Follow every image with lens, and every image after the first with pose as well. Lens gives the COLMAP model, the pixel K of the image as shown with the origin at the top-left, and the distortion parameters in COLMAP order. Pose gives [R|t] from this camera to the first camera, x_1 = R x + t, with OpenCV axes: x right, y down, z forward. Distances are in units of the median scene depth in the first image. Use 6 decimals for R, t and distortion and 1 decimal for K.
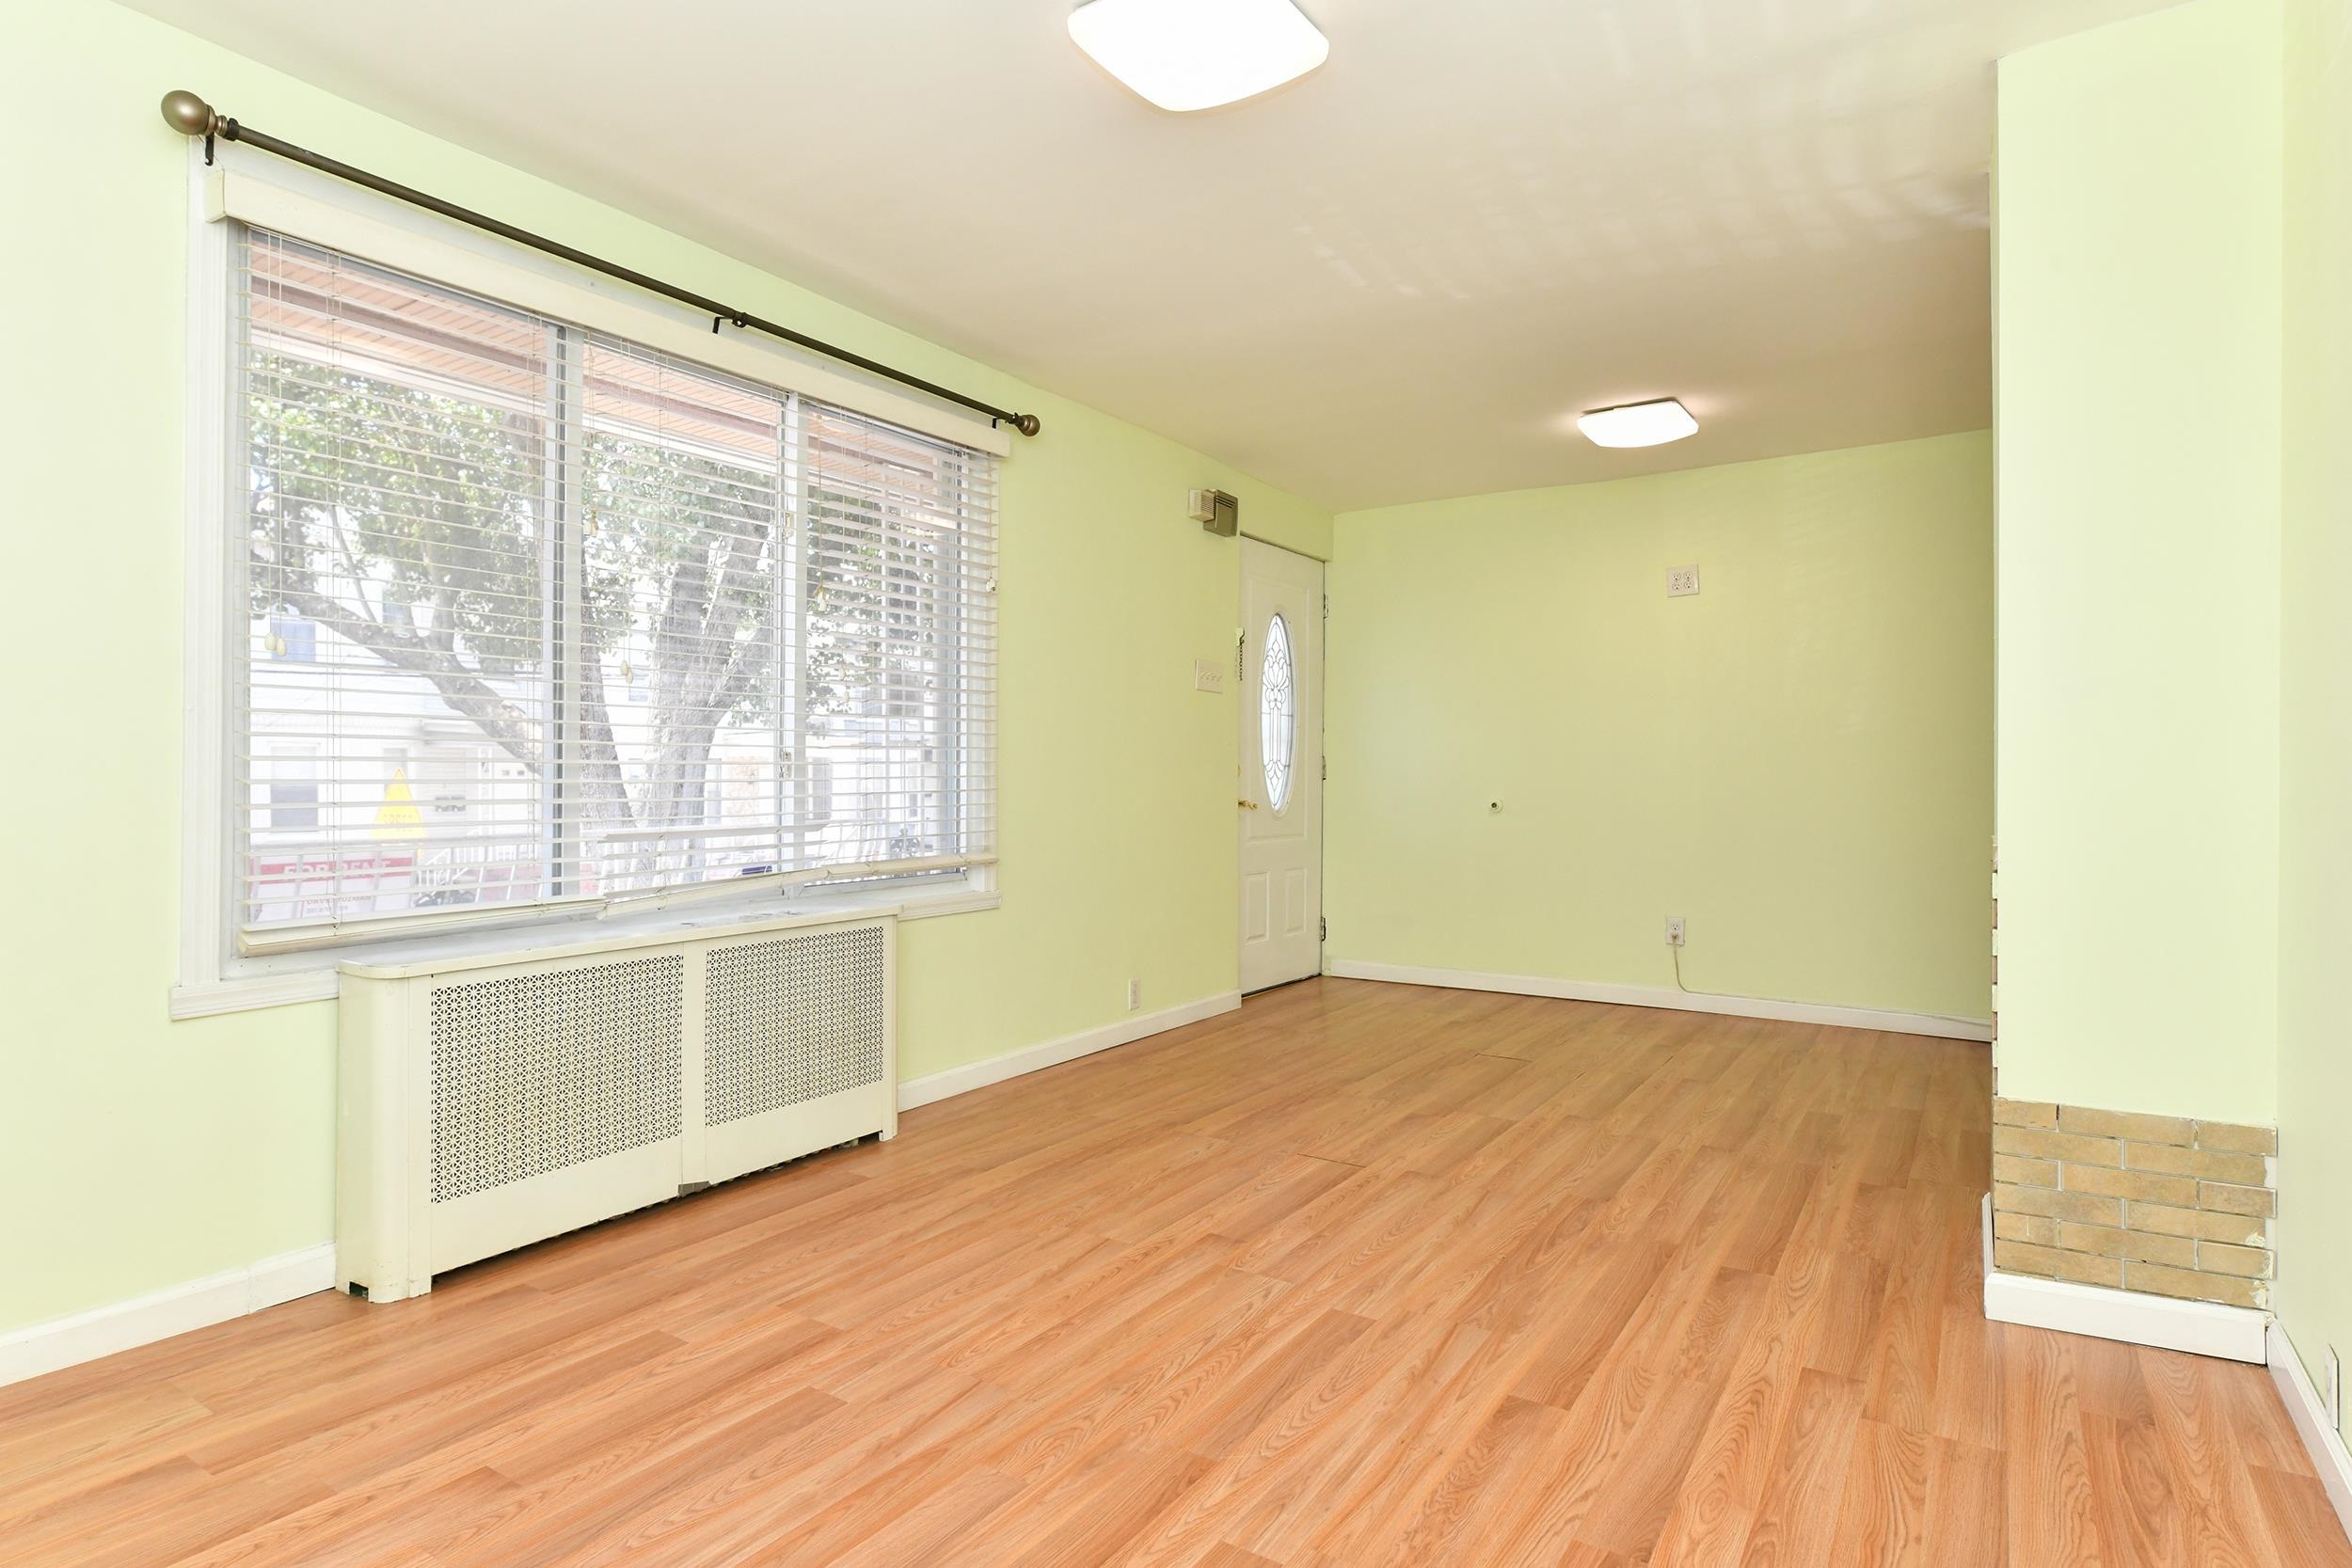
lens RADIAL K [[1260.2, 0, 1160.0], [0, 1260.2, 801.9], [0, 0, 1]] dist [-0.004108, -0.002578]
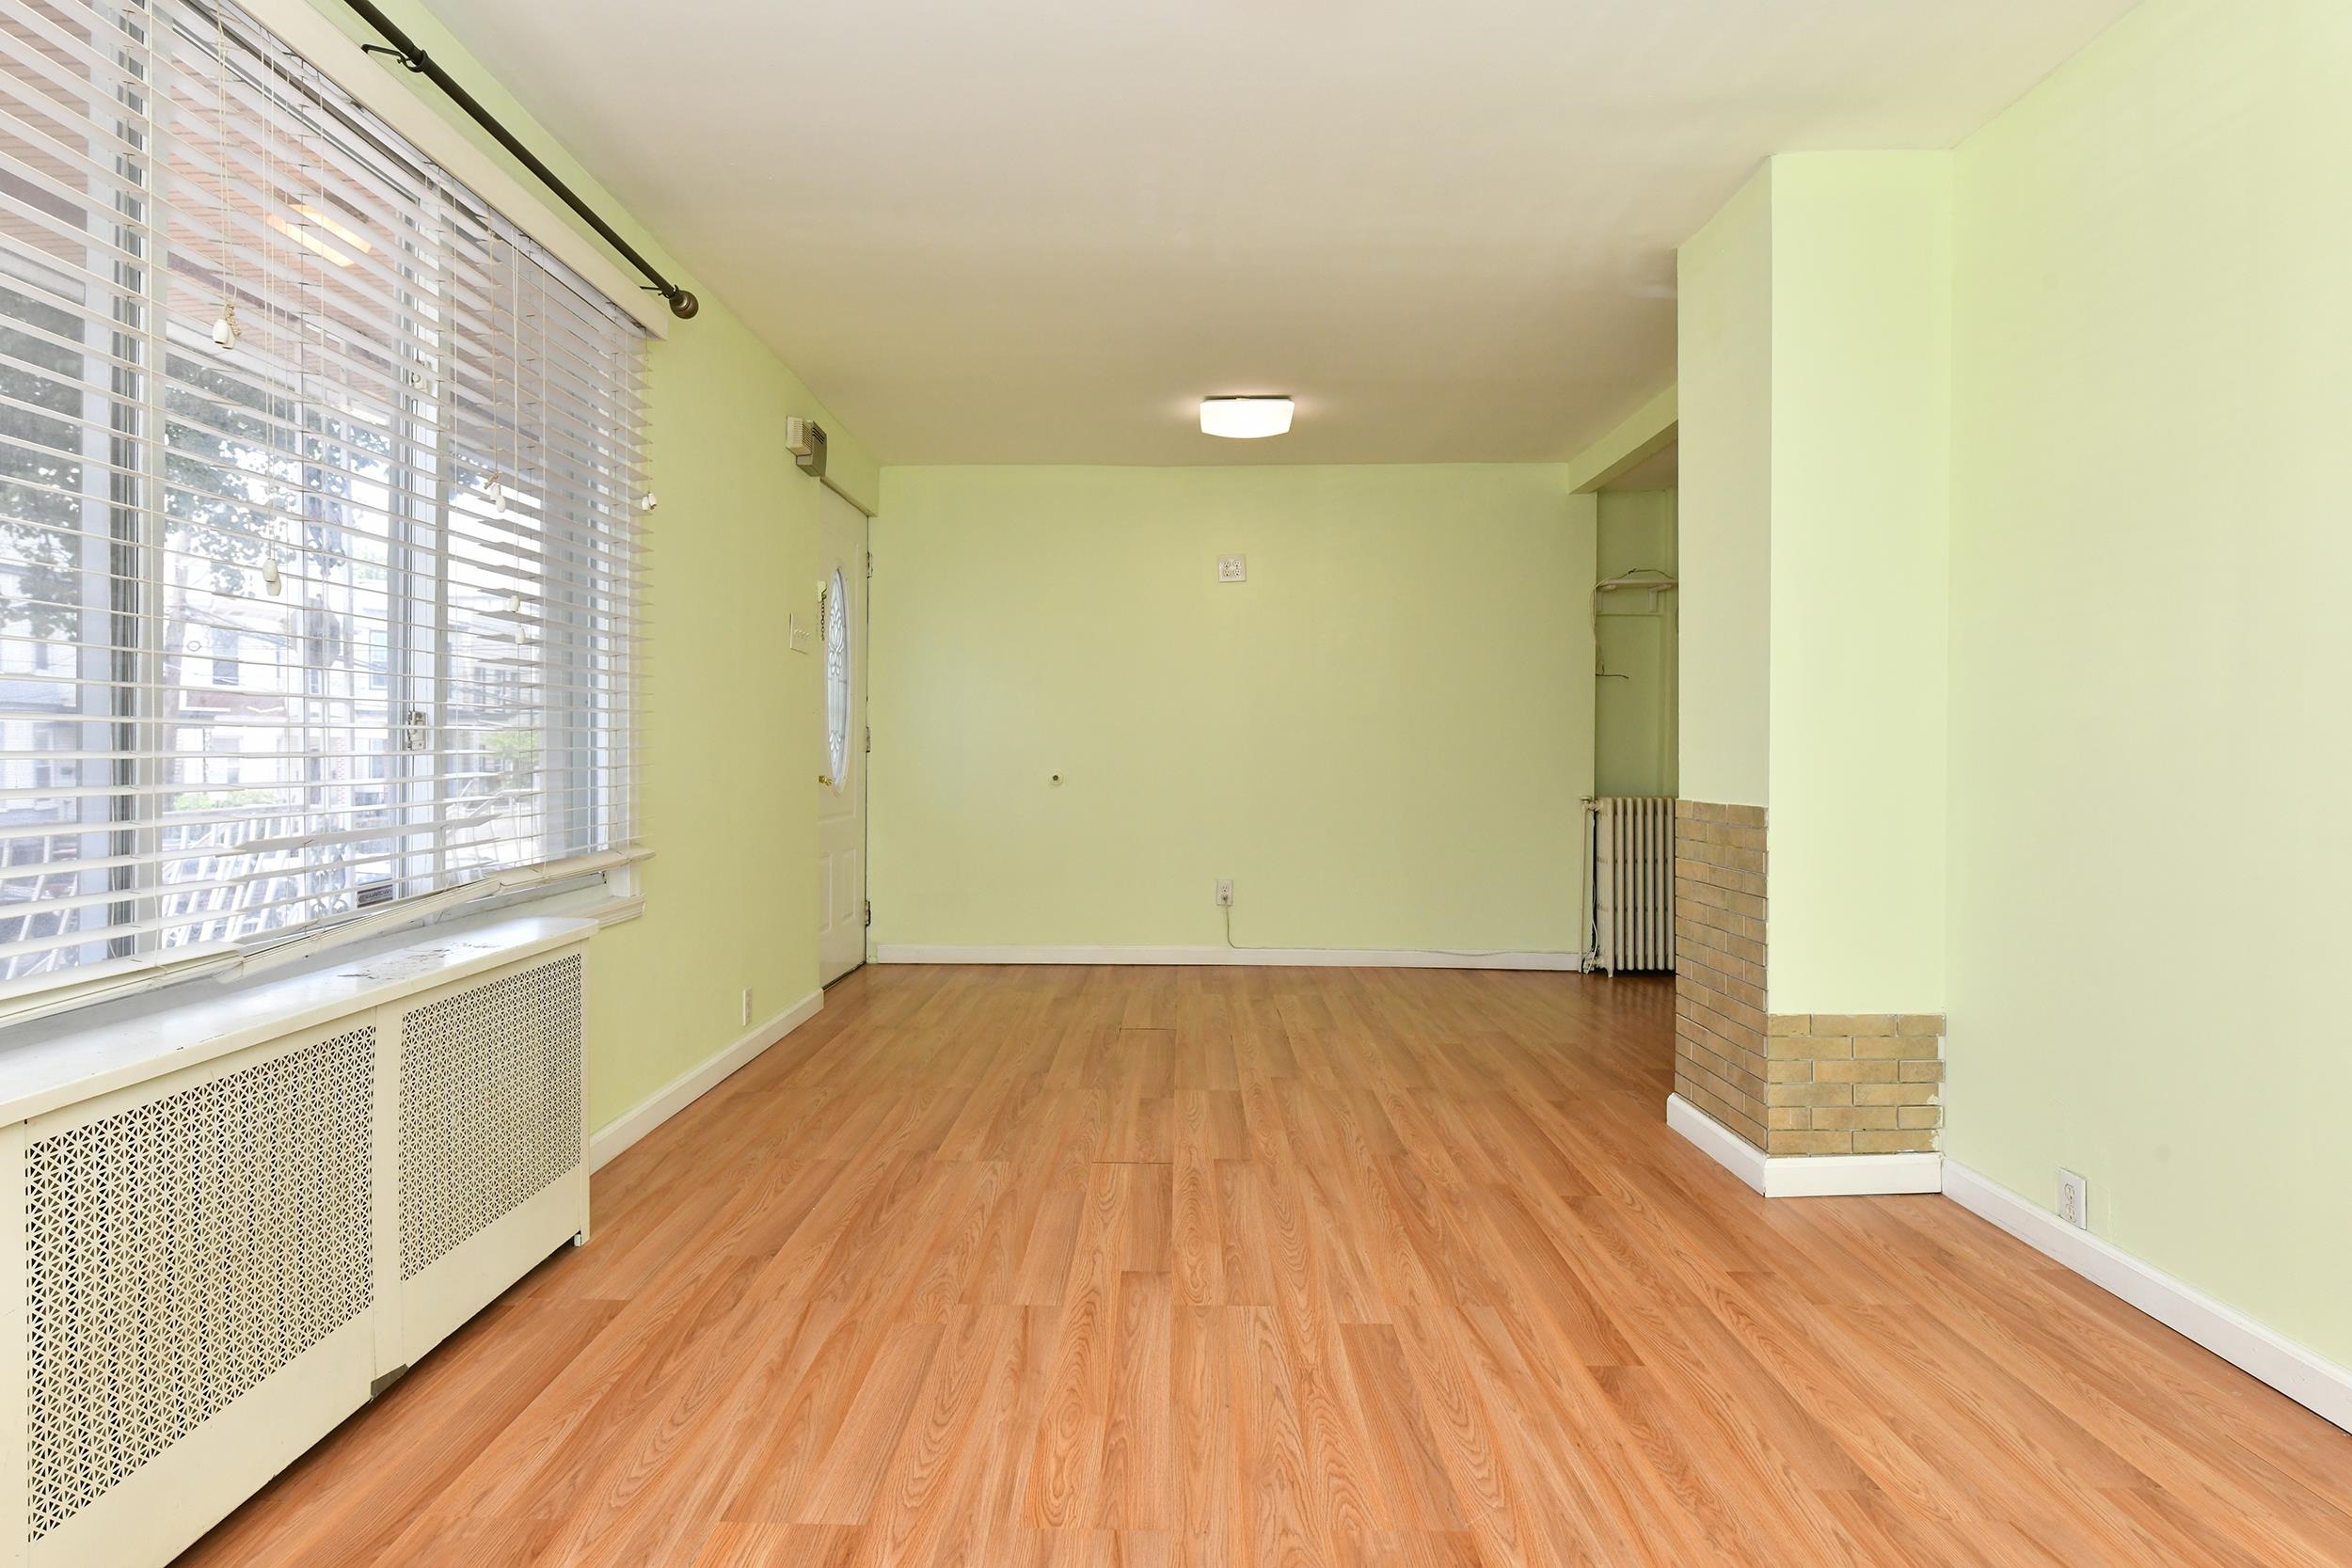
lens RADIAL K [[1233.3, 0, 1162.4], [0, 1233.3, 790.6], [0, 0, 1]] dist [-0.005056, -0.004282]
pose [[0.841801, -0.016205, 0.539545, -0.424691], [0.009119, 0.999834, 0.015801, -0.004918], [-0.539711, -0.008382, 0.841809, 0.288846]]
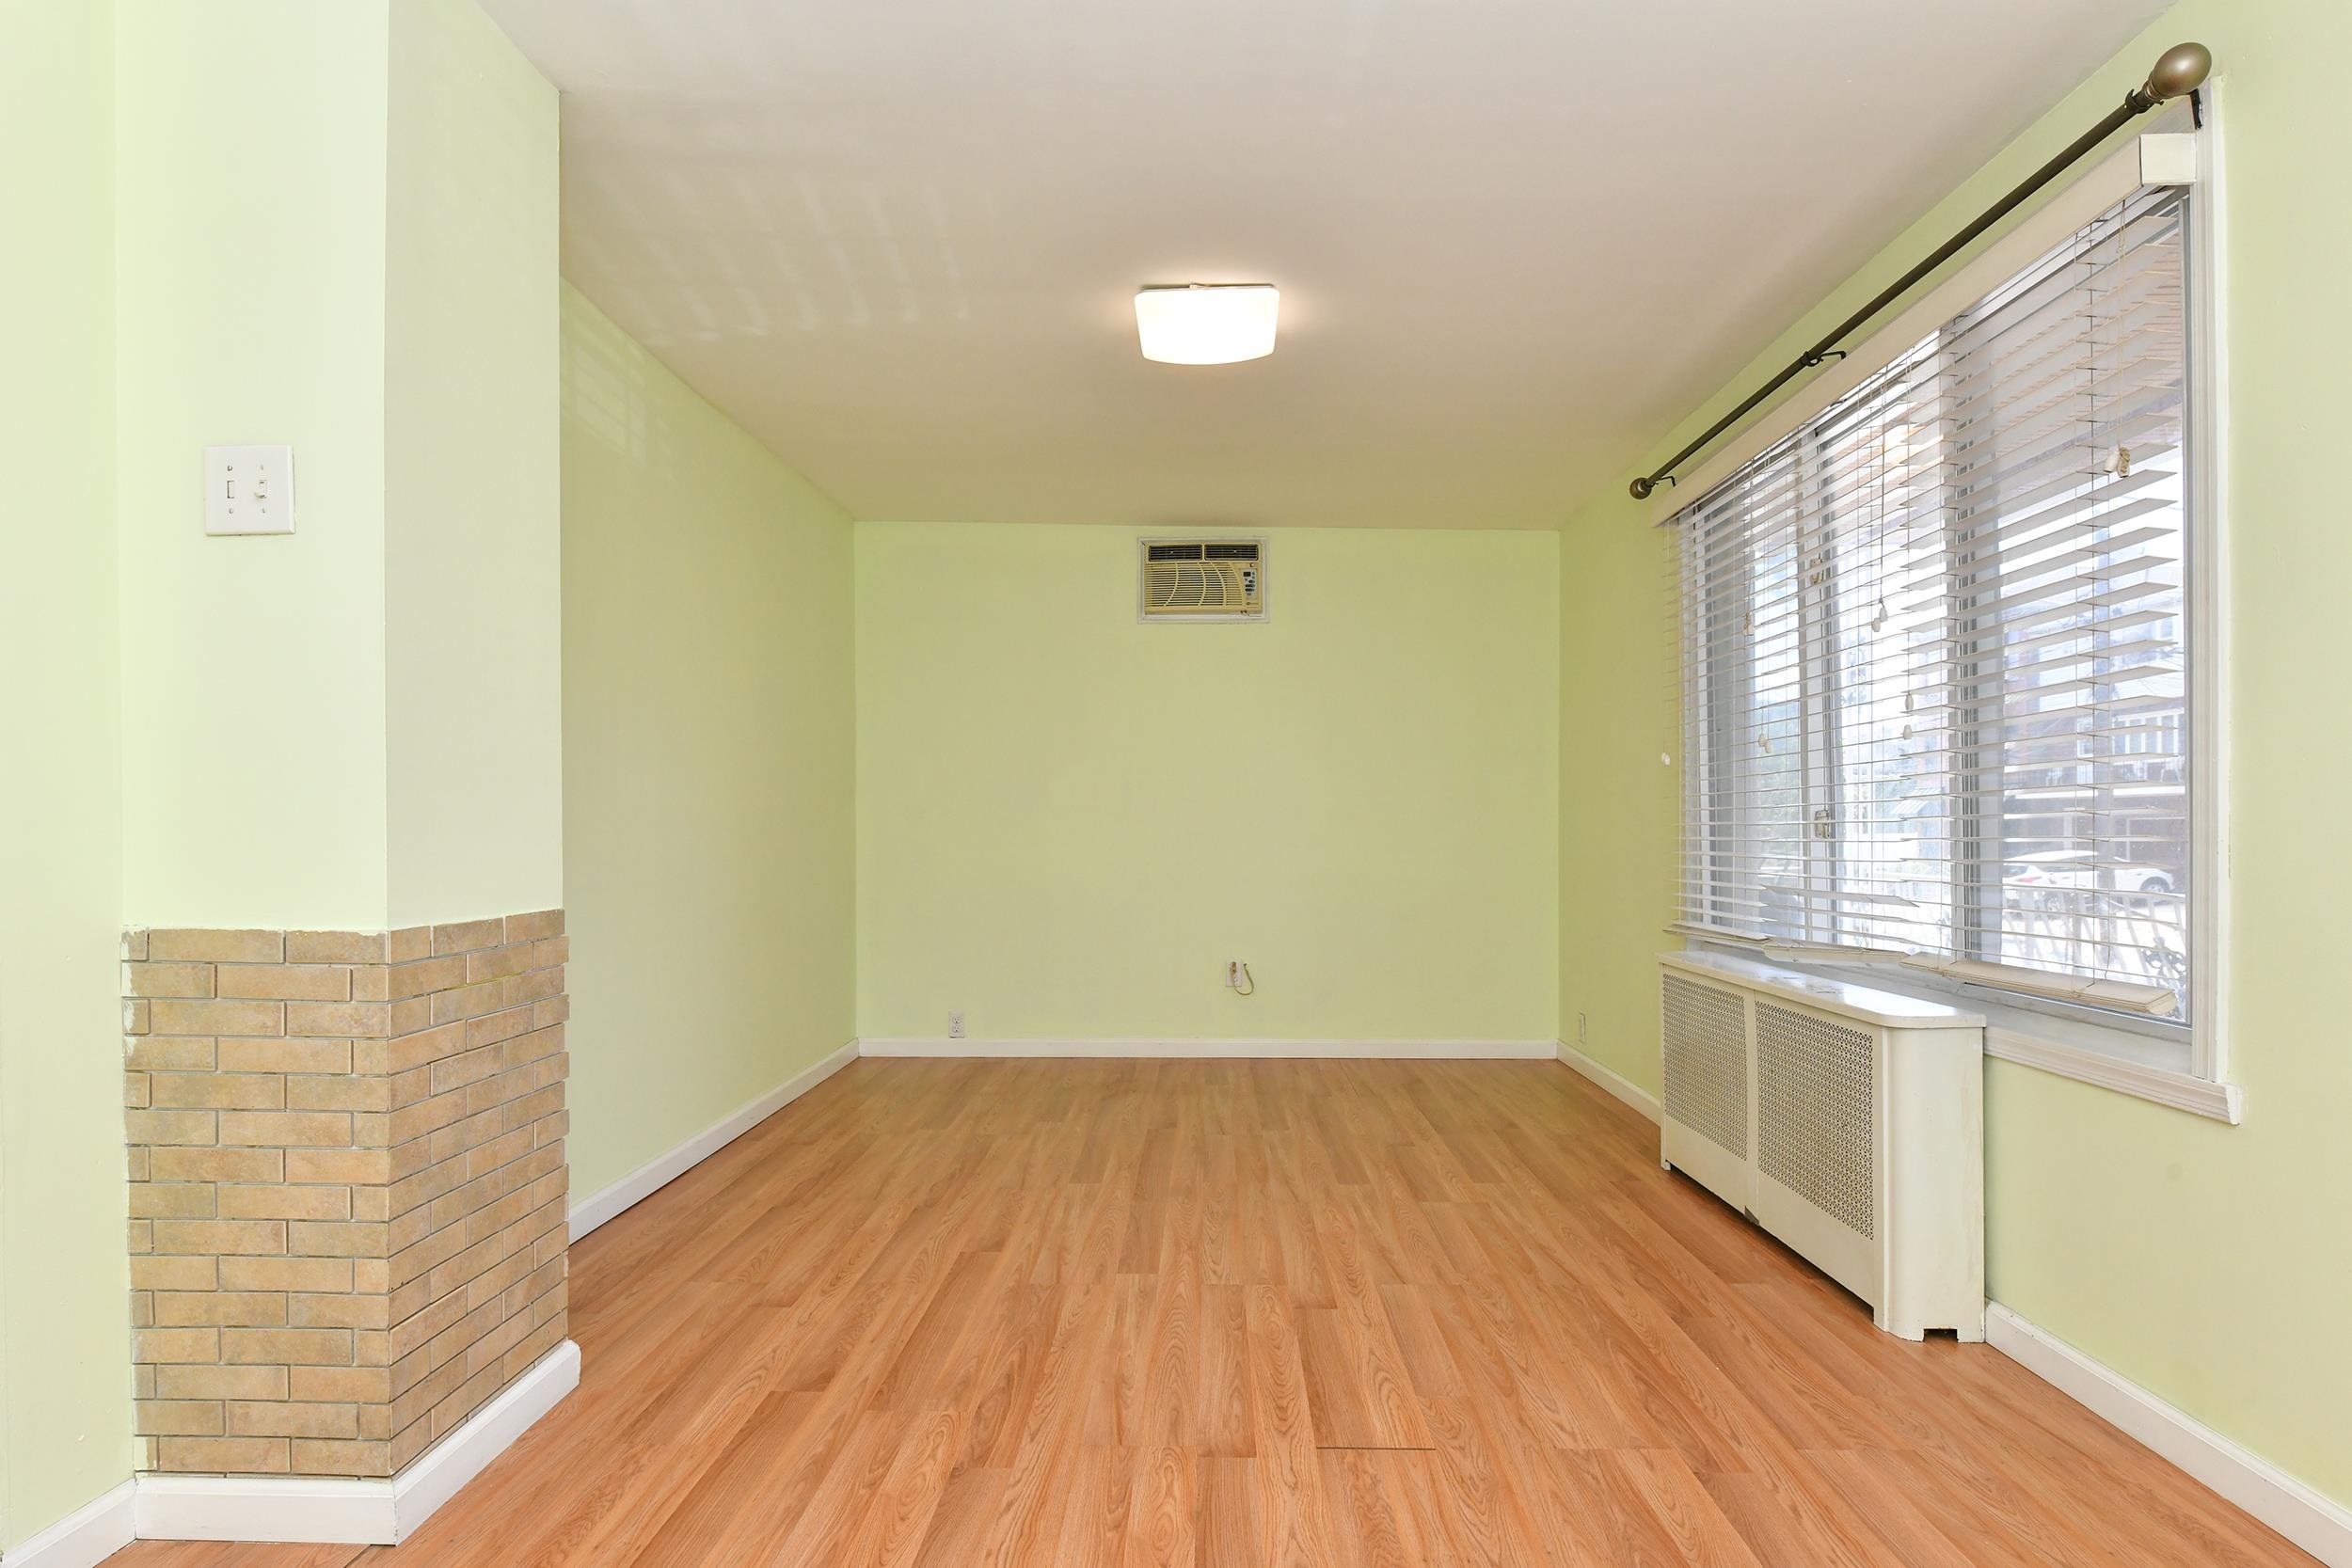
lens RADIAL K [[1260.2, 0, 1160.0], [0, 1260.2, 801.9], [0, 0, 1]] dist [-0.004108, -0.002578]
pose [[-0.856351, -0.012212, -0.516249, 0.713120], [-0.011271, 0.999924, -0.004957, -0.043378], [0.516271, 0.001574, -0.856424, 1.898606]]
